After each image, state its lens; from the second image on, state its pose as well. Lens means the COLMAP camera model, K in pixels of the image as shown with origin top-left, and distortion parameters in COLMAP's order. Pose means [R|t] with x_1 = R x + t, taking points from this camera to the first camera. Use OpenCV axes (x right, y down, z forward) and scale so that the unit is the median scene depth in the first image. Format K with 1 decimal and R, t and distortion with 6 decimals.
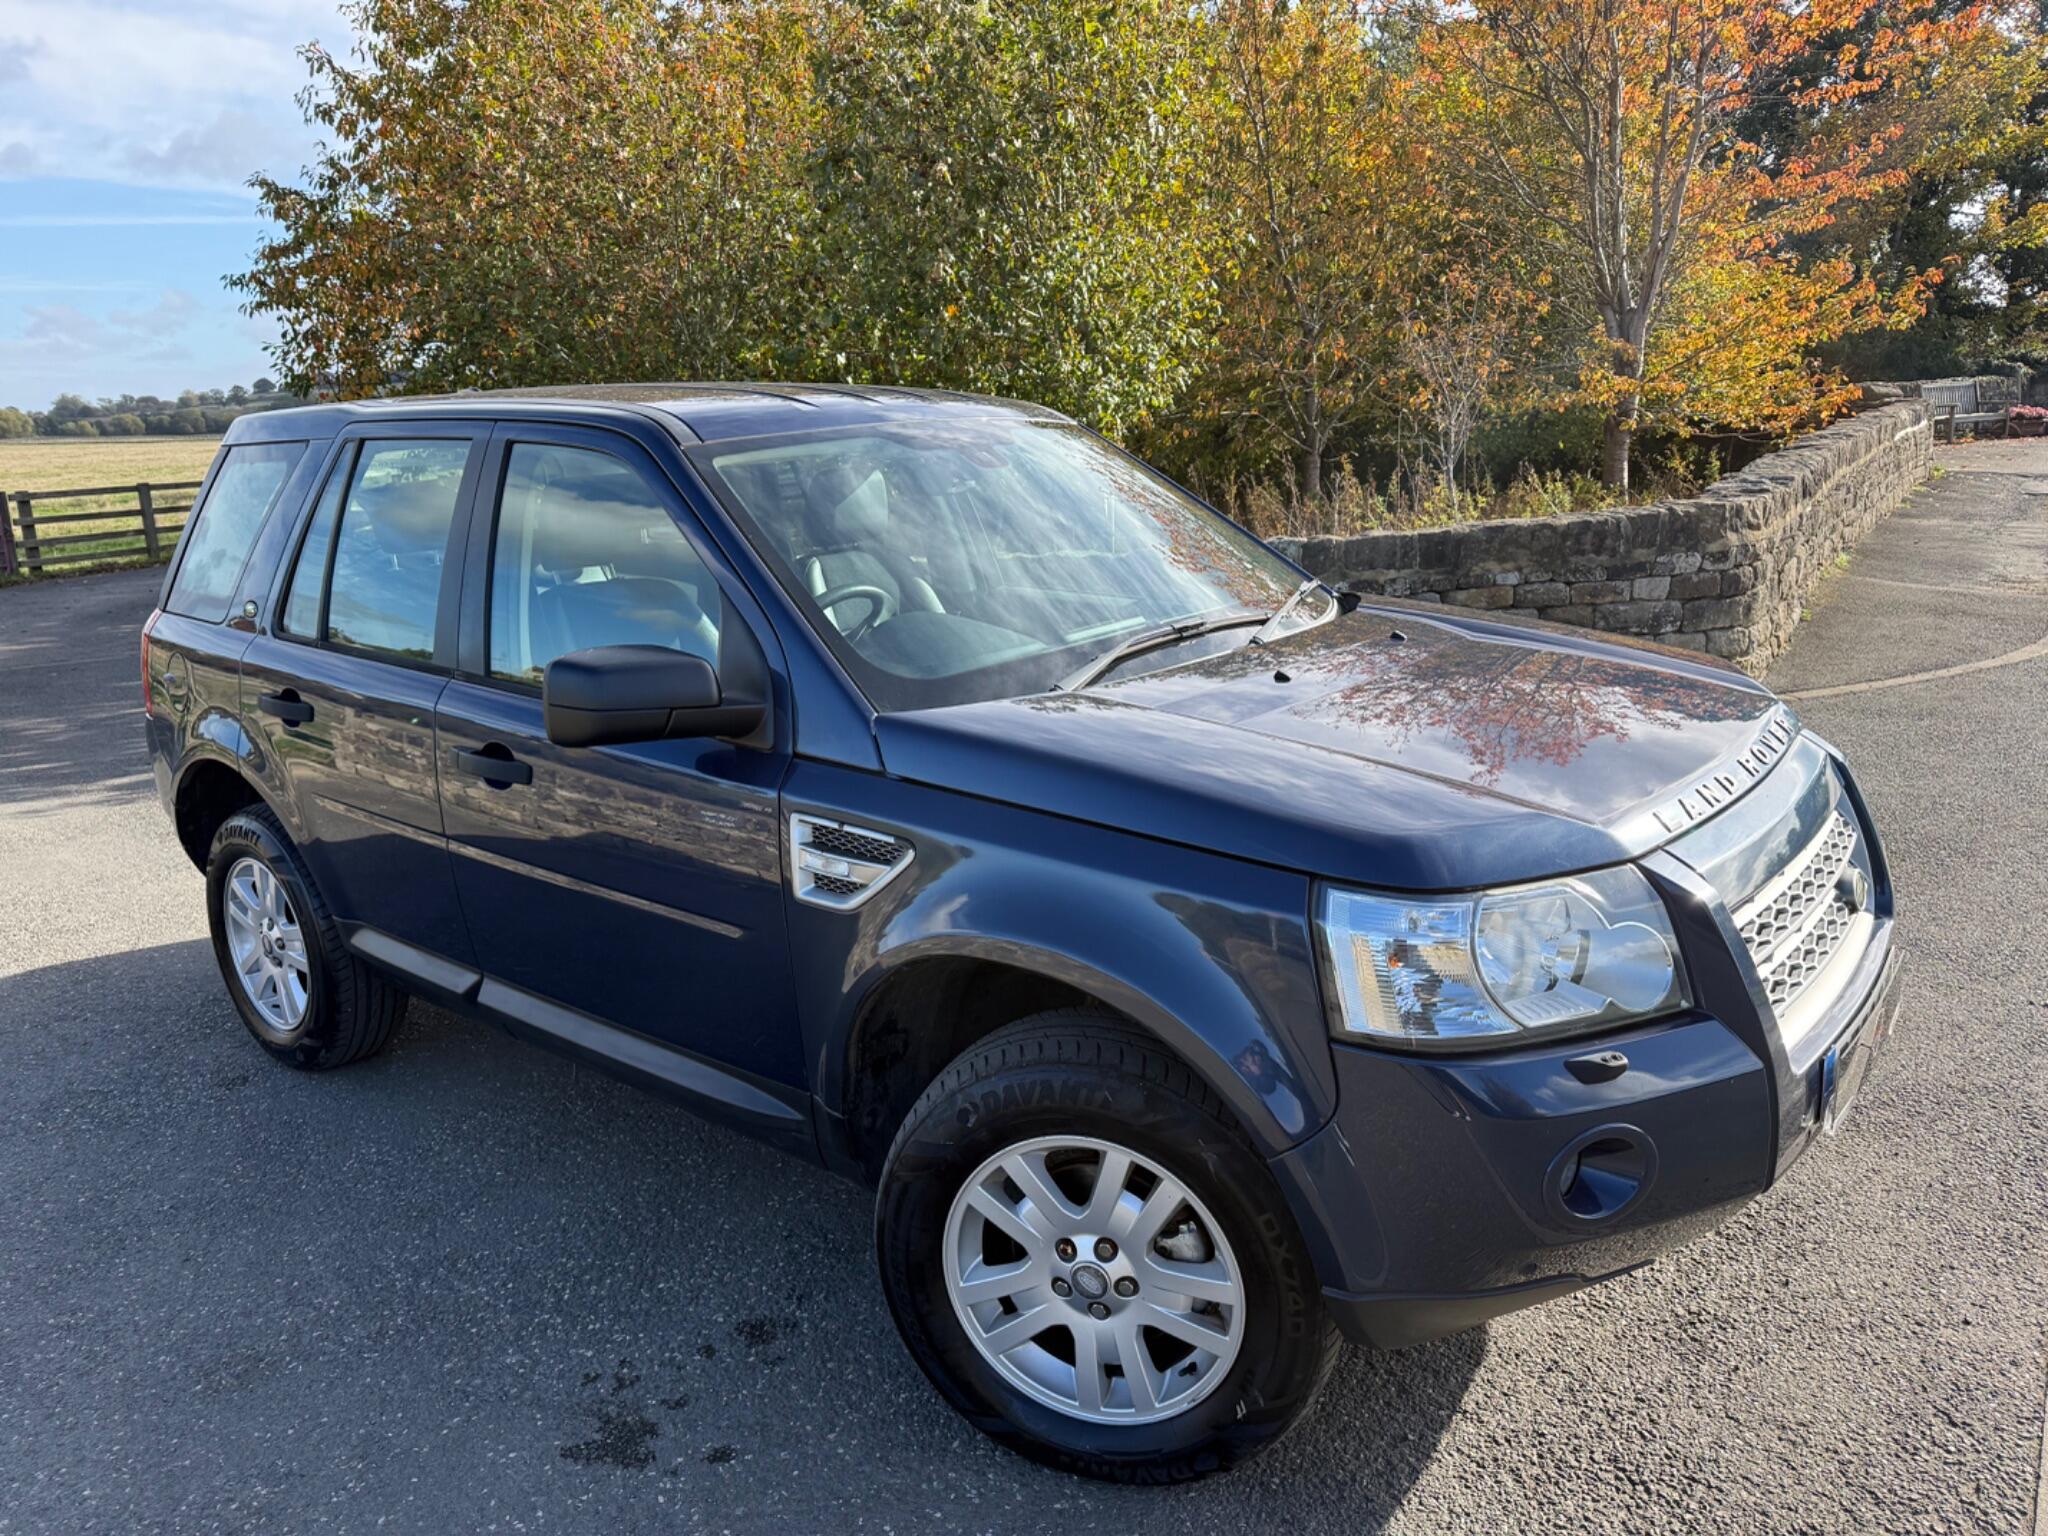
lens RADIAL K [[1431.6, 0, 1021.4], [0, 1431.6, 781.7], [0, 0, 1]] dist [0.016610, -0.023638]
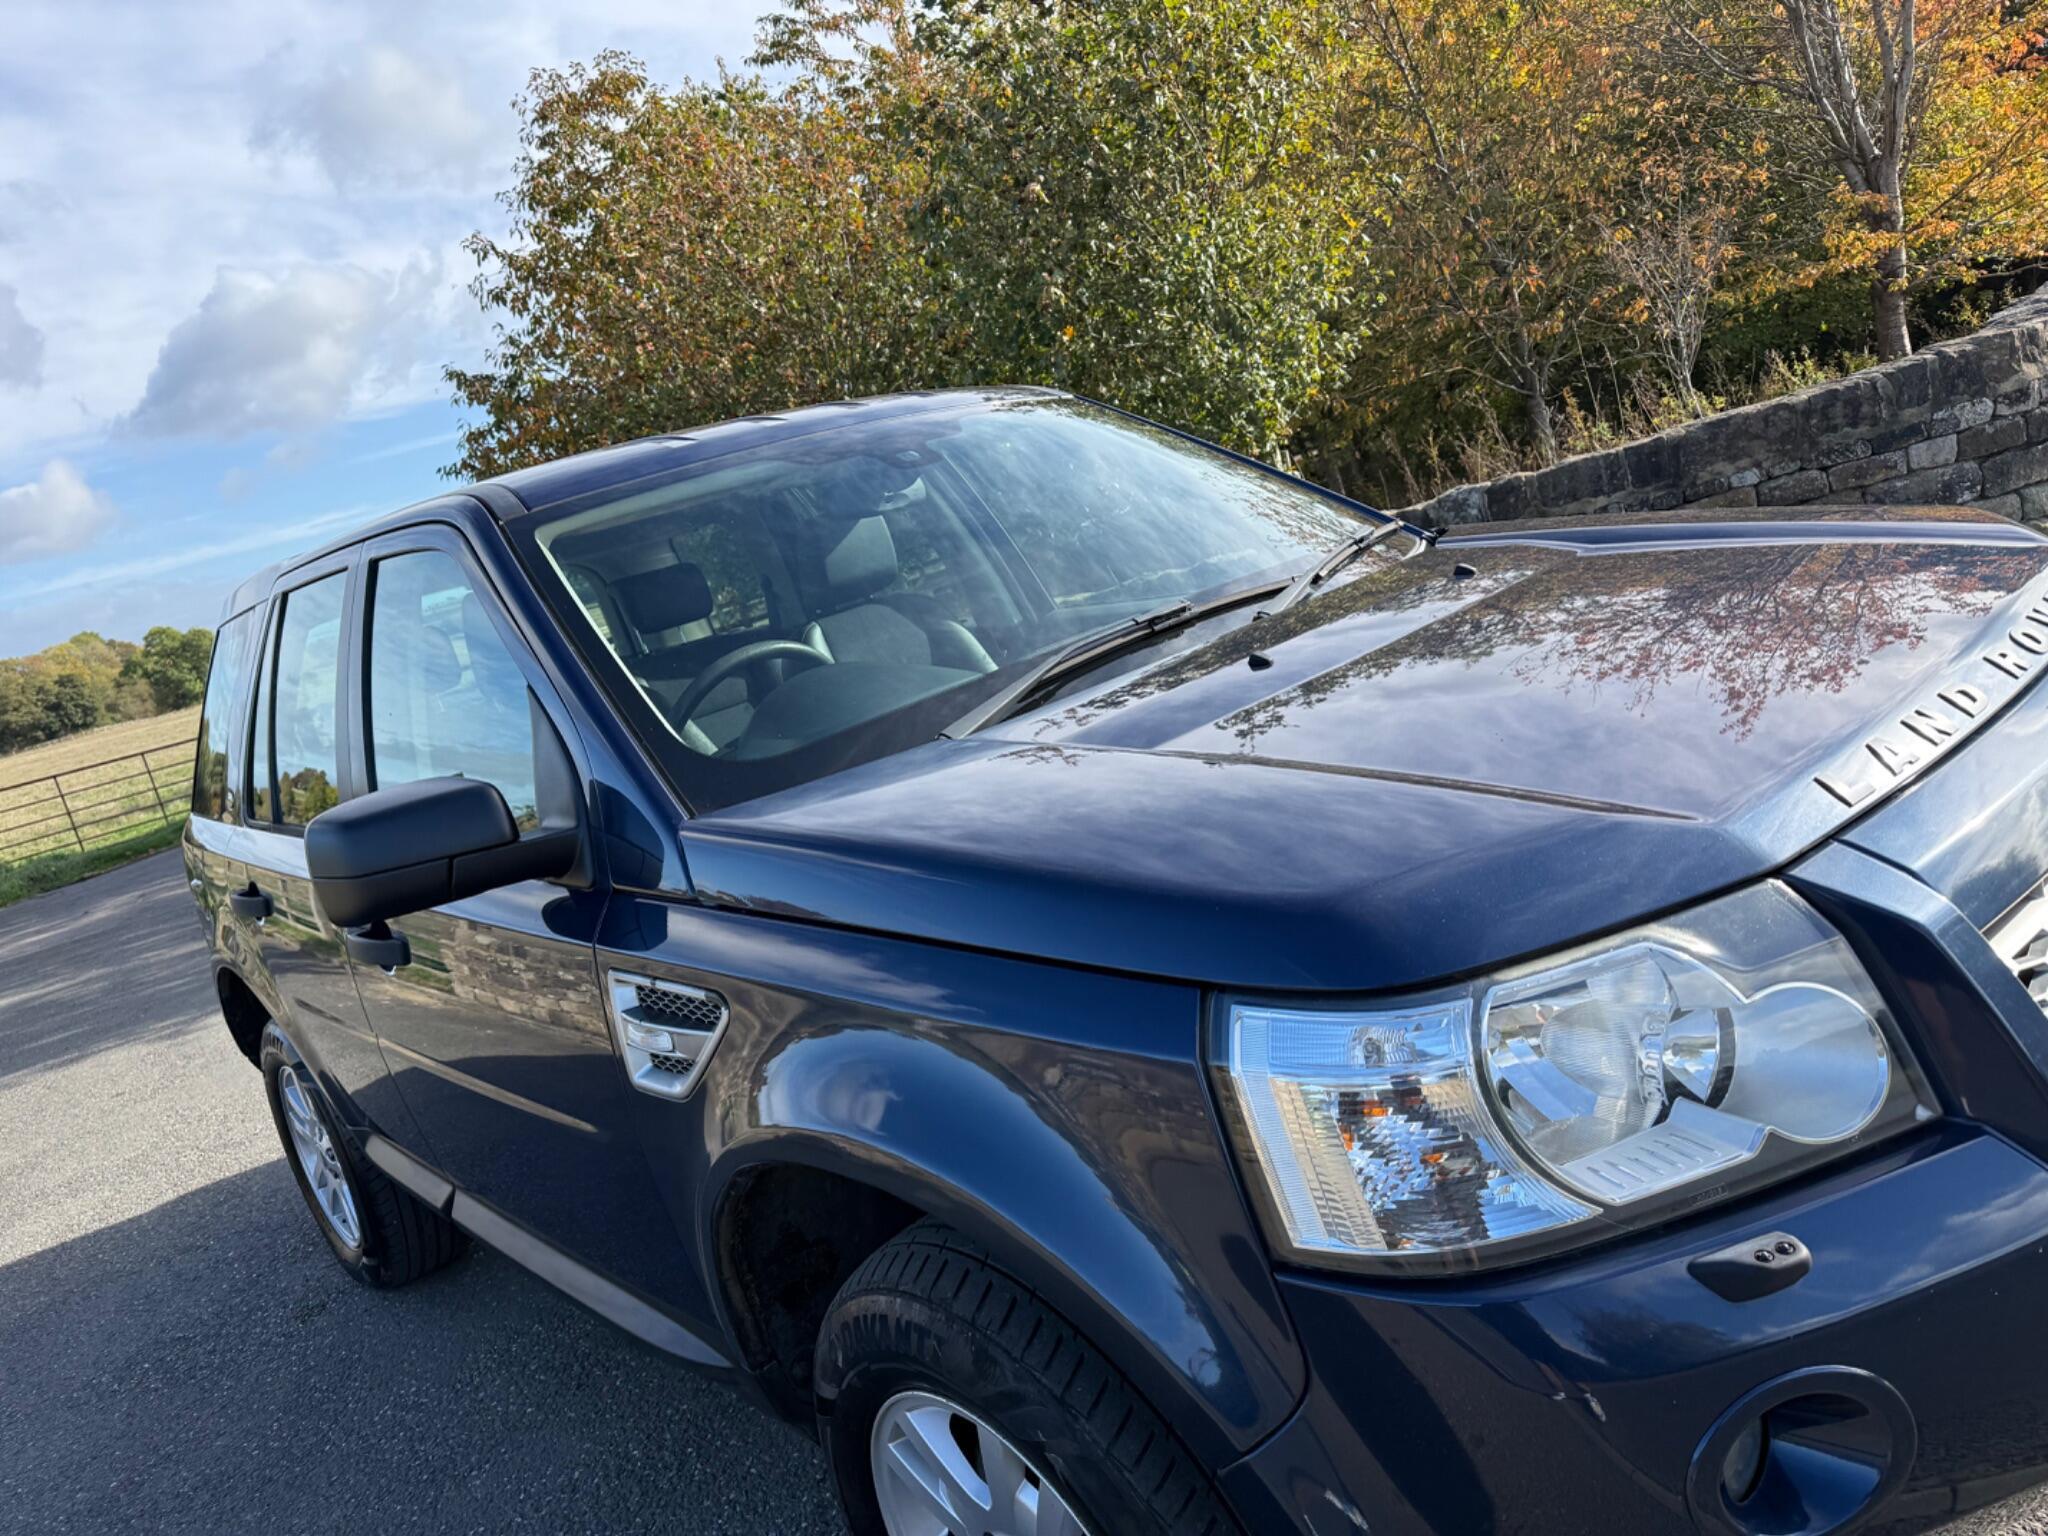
lens RADIAL K [[1431.6, 0, 1030.4], [0, 1431.6, 783.5], [0, 0, 1]] dist [0.016610, -0.023638]
pose [[0.965204, -0.176508, -0.192943, 0.068561], [0.171034, 0.984246, -0.044804, -0.001208], [0.197812, 0.010246, 0.980187, 0.102511]]
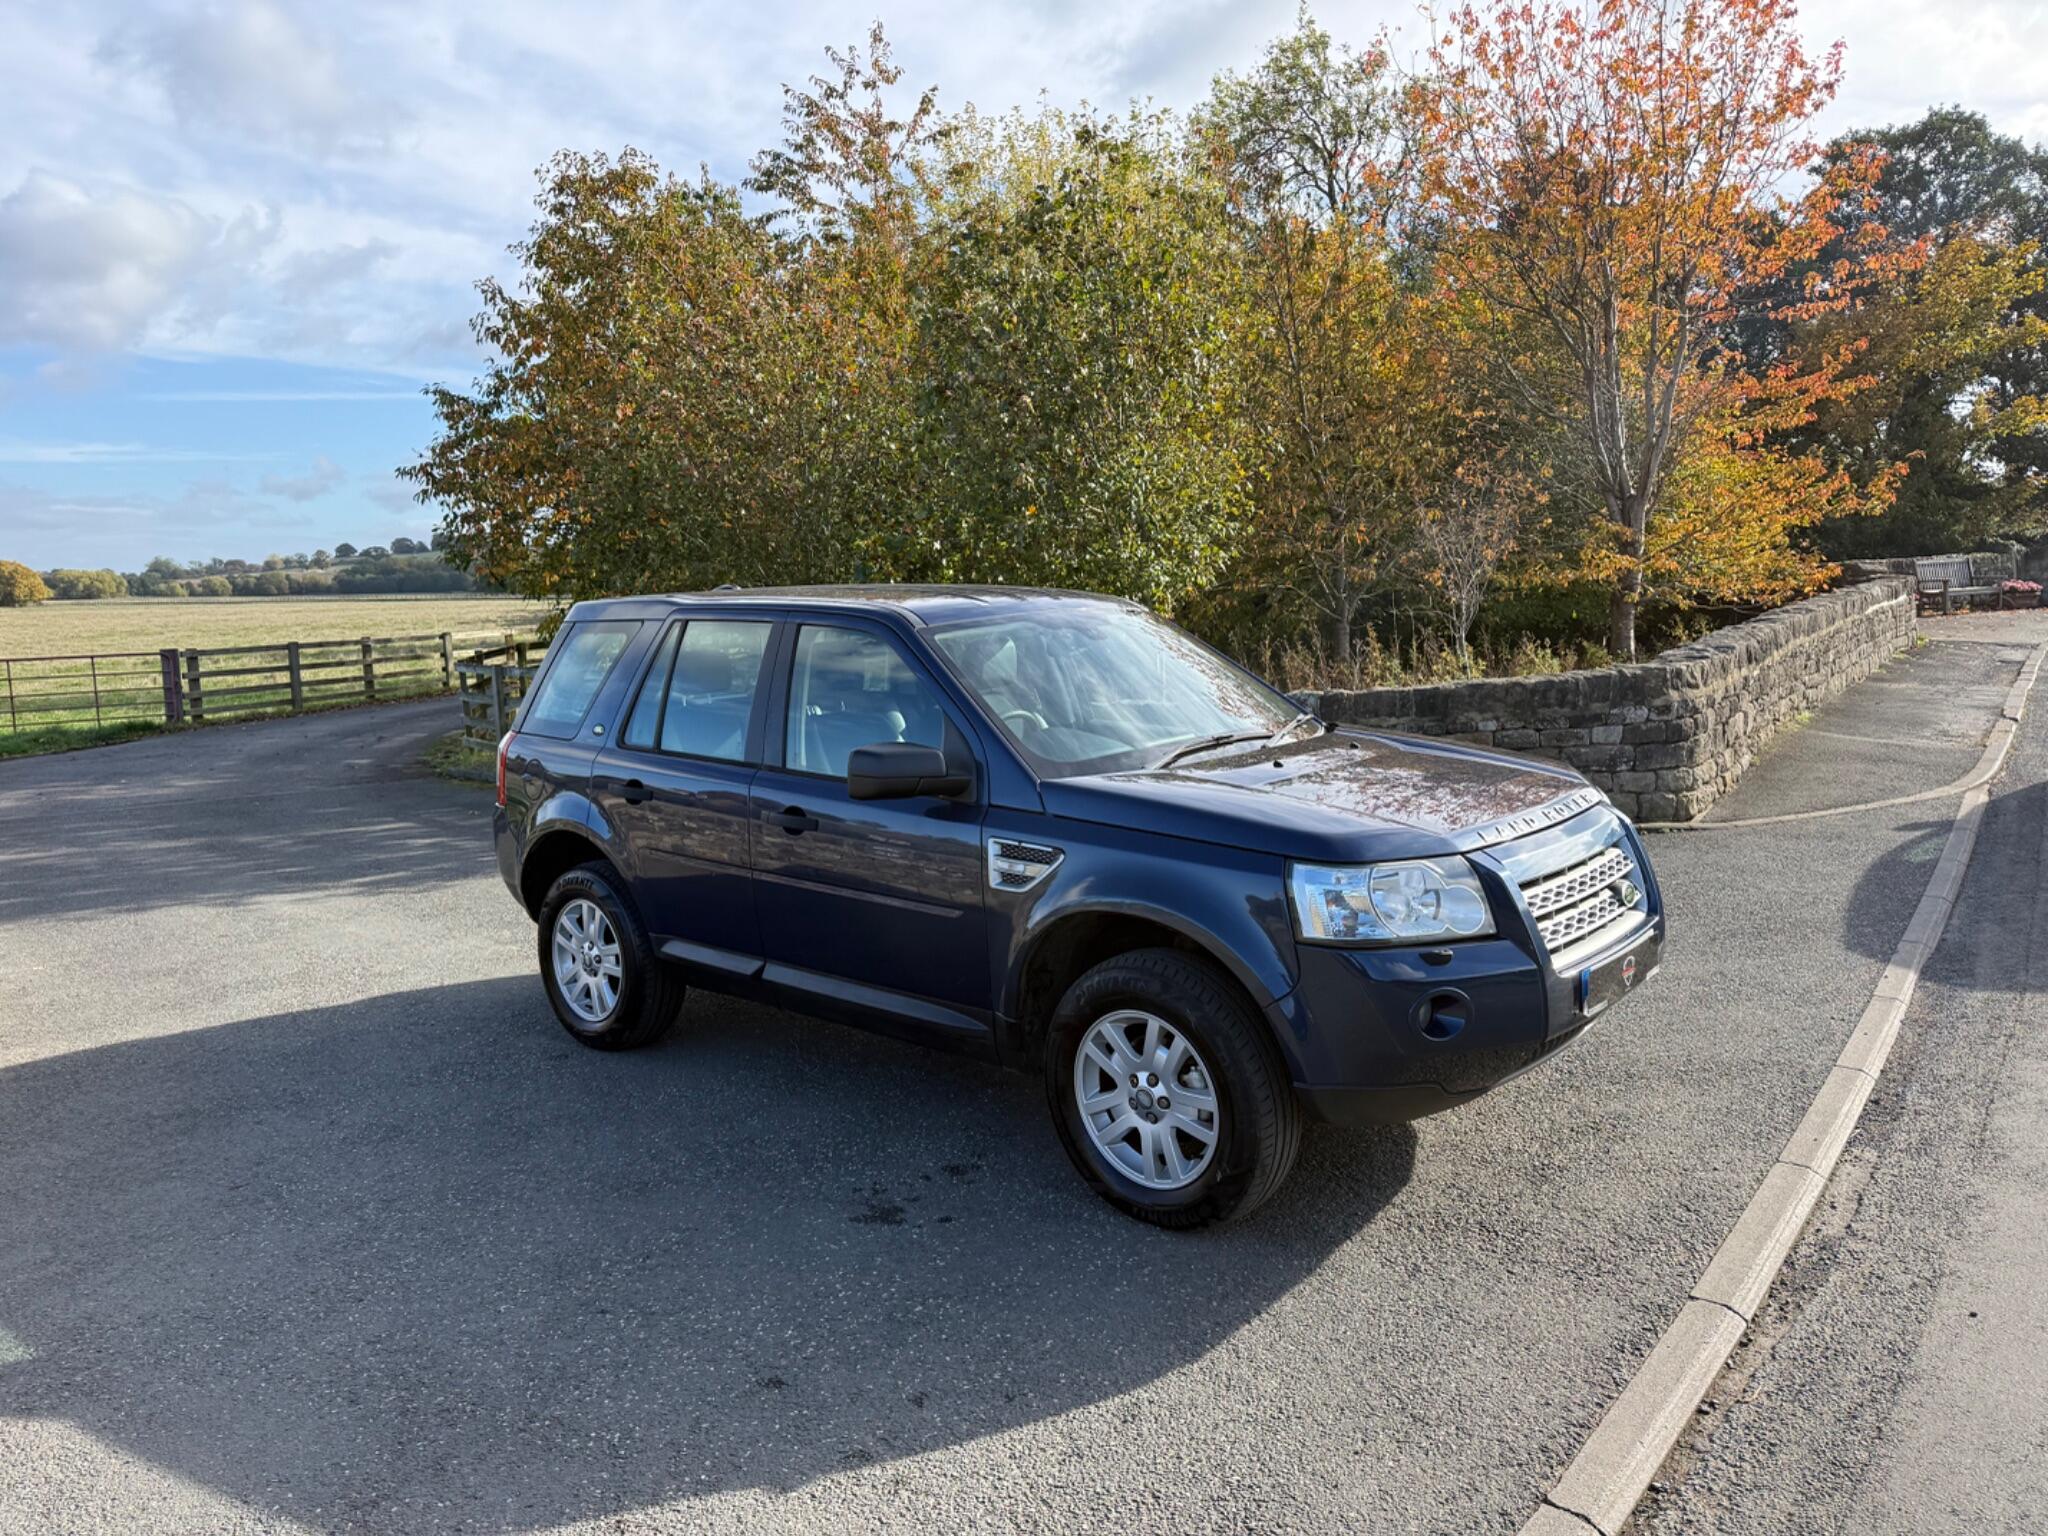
lens RADIAL K [[1431.6, 0, 1013.9], [0, 1431.6, 760.9], [0, 0, 1]] dist [0.016610, -0.023638]
pose [[0.999277, 0.008392, -0.037093, -0.023297], [-0.012941, 0.992177, -0.124168, 0.046958], [0.035761, 0.124558, 0.991568, -0.236252]]
